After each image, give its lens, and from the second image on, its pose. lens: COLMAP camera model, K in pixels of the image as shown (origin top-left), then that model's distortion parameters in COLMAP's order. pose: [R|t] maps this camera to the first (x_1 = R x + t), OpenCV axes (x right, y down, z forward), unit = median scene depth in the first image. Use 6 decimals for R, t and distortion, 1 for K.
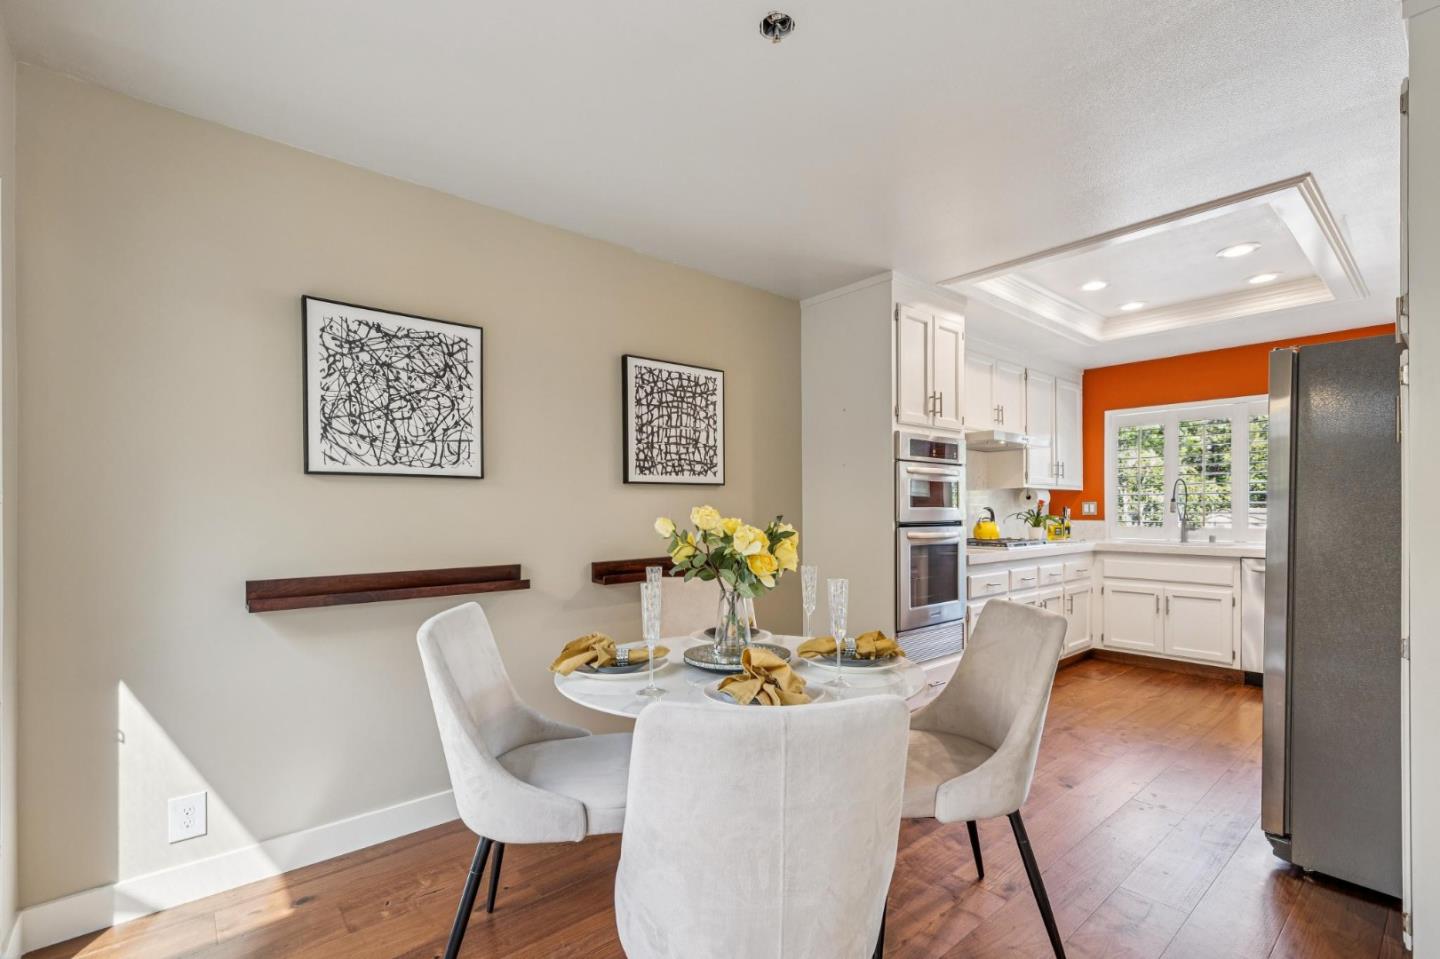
lens RADIAL K [[650.3, 0, 724.3], [0, 650.3, 504.8], [0, 0, 1]] dist [-0.003931, 0.000509]
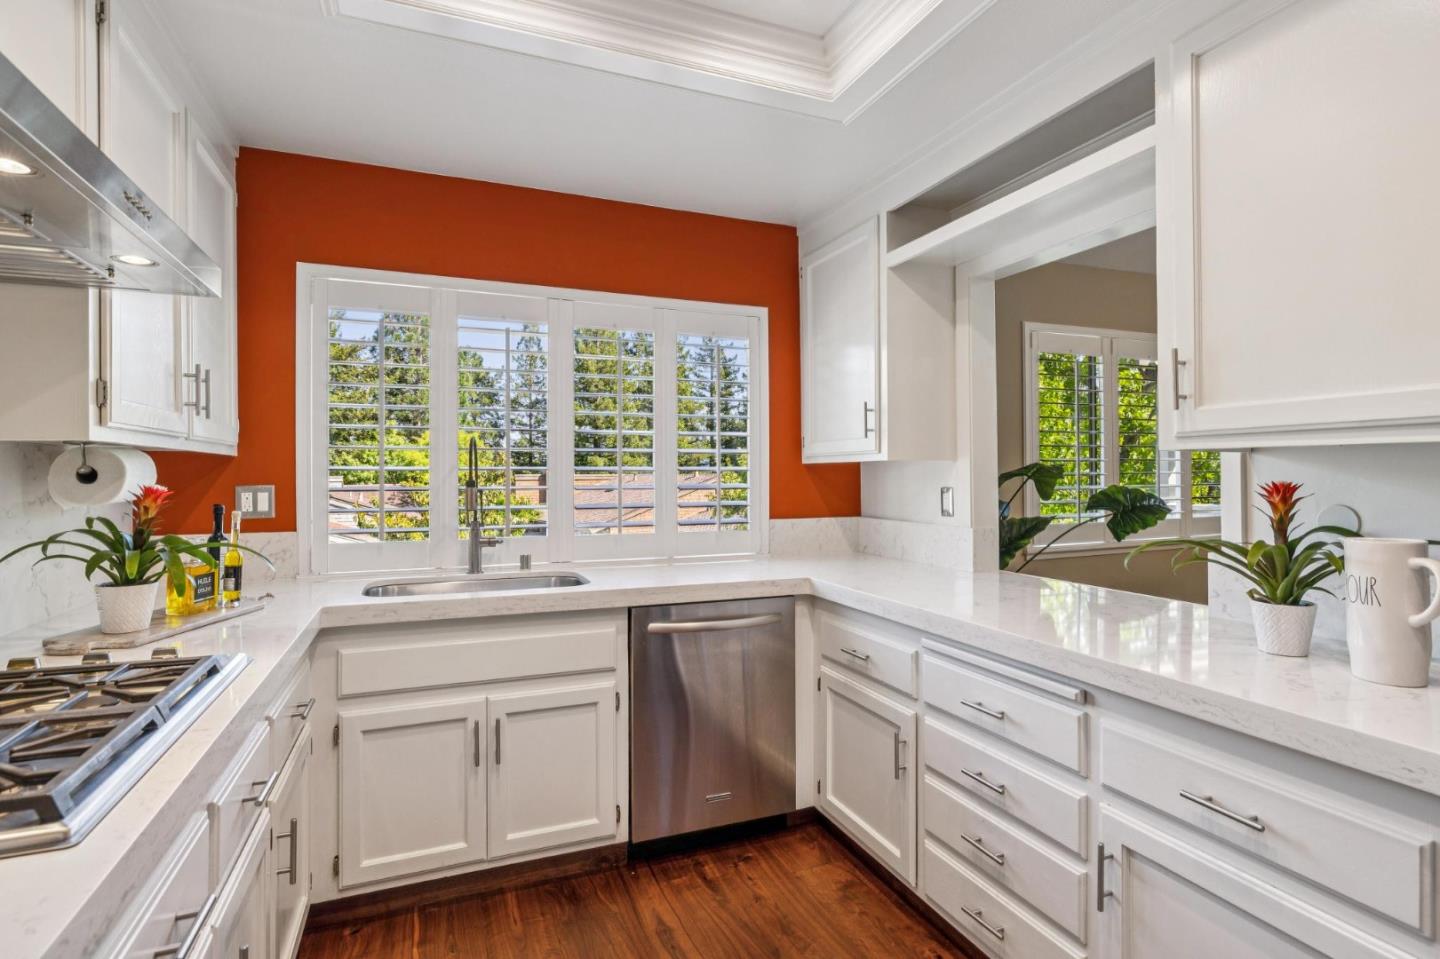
lens RADIAL K [[726.9, 0, 722.4], [0, 726.9, 477.6], [0, 0, 1]] dist [-0.000406, -0.001154]
pose [[0.332576, -0.000087, 0.943076, 0.504052], [-0.007183, 0.999971, 0.002625, -0.025927], [-0.943049, -0.007647, 0.332566, 1.224782]]
